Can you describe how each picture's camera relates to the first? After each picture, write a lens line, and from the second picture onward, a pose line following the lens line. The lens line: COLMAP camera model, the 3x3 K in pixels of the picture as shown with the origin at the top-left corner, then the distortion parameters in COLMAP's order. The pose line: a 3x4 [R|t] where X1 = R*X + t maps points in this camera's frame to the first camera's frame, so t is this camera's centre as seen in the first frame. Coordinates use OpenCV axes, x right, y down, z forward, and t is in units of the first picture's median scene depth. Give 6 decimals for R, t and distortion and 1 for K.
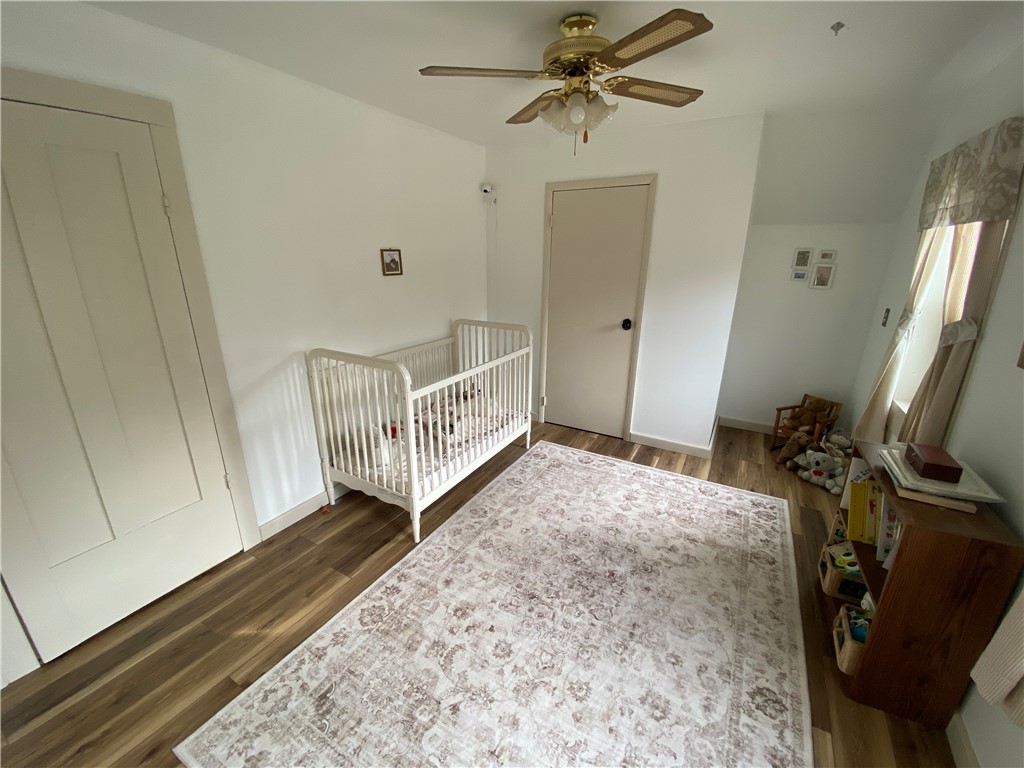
lens RADIAL K [[419.3, 0, 506.6], [0, 419.3, 374.6], [0, 0, 1]] dist [-0.004349, -0.001840]
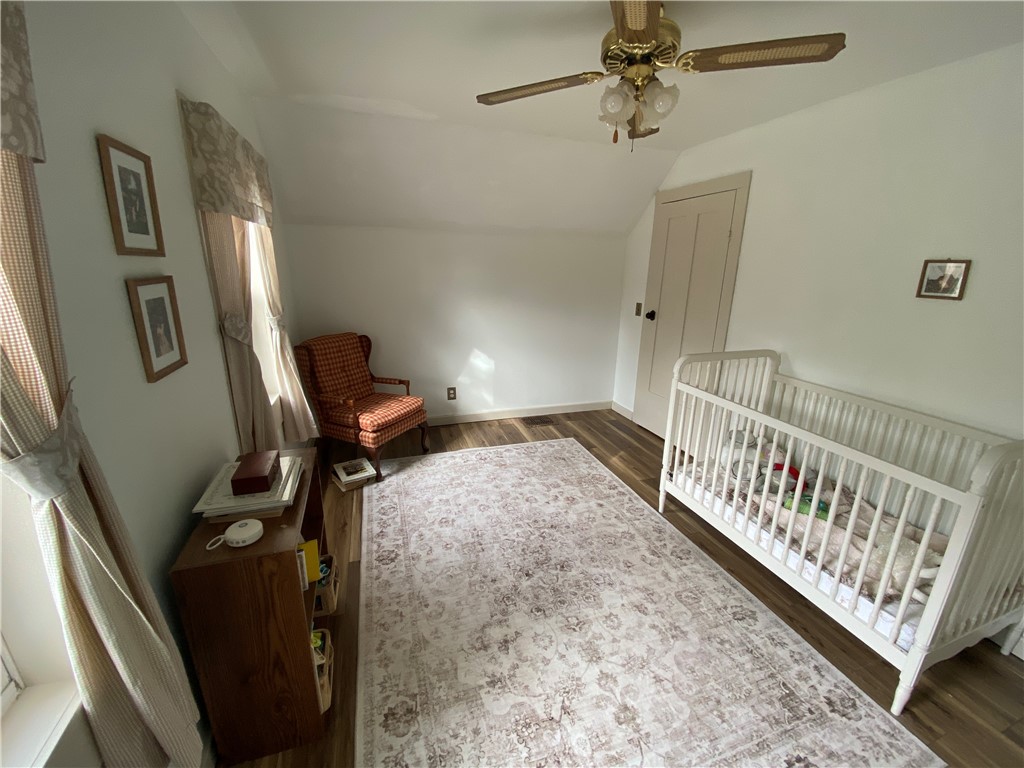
lens RADIAL K [[419.3, 0, 509.5], [0, 419.3, 385.8], [0, 0, 1]] dist [-0.004349, -0.001840]
pose [[-0.673275, 0.189377, -0.714729, 0.968624], [-0.227560, 0.866653, 0.443993, -0.374839], [0.703504, 0.461573, -0.540401, 1.379750]]
